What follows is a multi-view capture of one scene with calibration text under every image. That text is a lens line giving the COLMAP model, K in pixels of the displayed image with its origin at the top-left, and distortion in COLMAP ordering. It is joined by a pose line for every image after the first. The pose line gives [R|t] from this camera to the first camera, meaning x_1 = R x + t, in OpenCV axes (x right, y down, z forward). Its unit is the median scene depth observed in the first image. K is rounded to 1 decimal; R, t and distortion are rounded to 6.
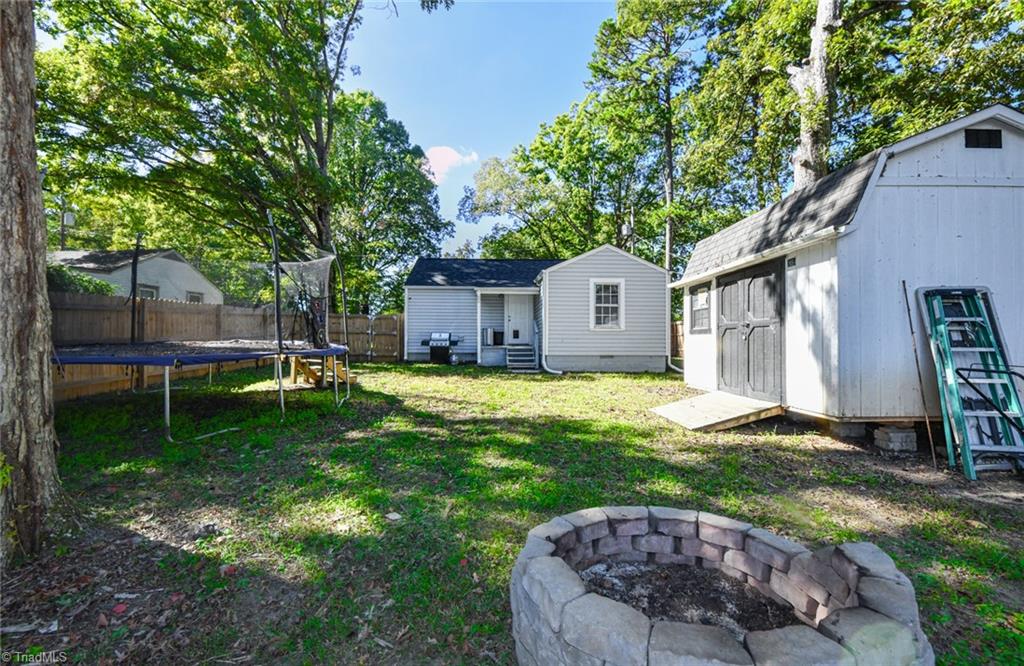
lens RADIAL K [[418.0, 0, 512.0], [0, 418.0, 333.0], [0, 0, 1]] dist [0.011769, -0.000032]
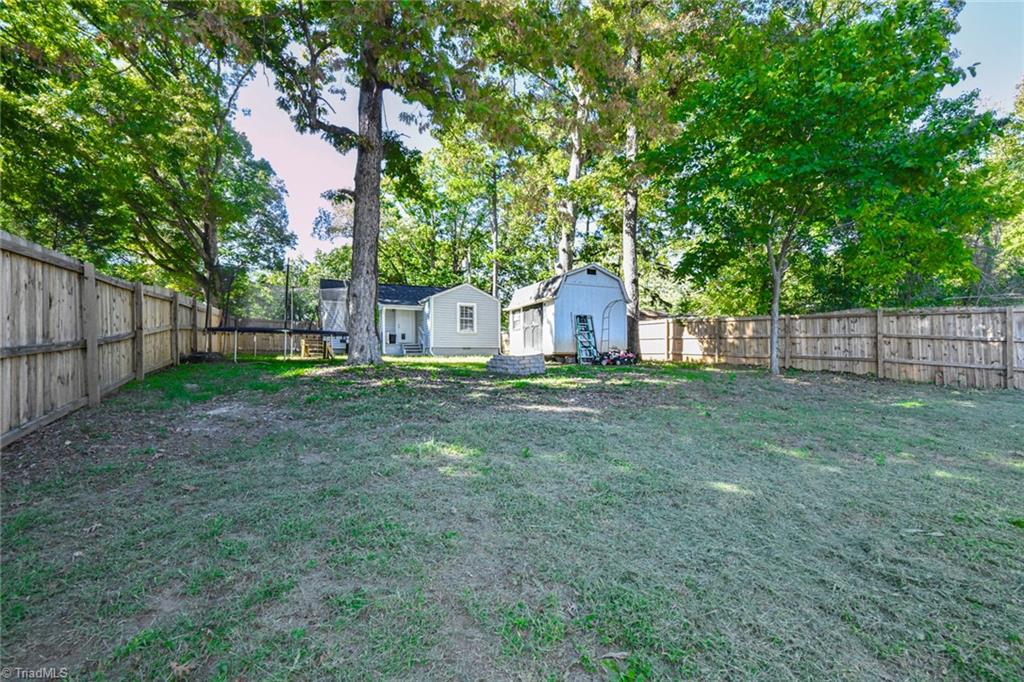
lens RADIAL K [[419.2, 0, 511.1], [0, 419.2, 347.0], [0, 0, 1]] dist [0.013574, 0.000009]
pose [[0.914849, 0.003127, 0.403785, -0.305530], [-0.001236, 0.999987, -0.004943, 0.060502], [-0.403795, 0.004023, 0.914841, -0.659314]]
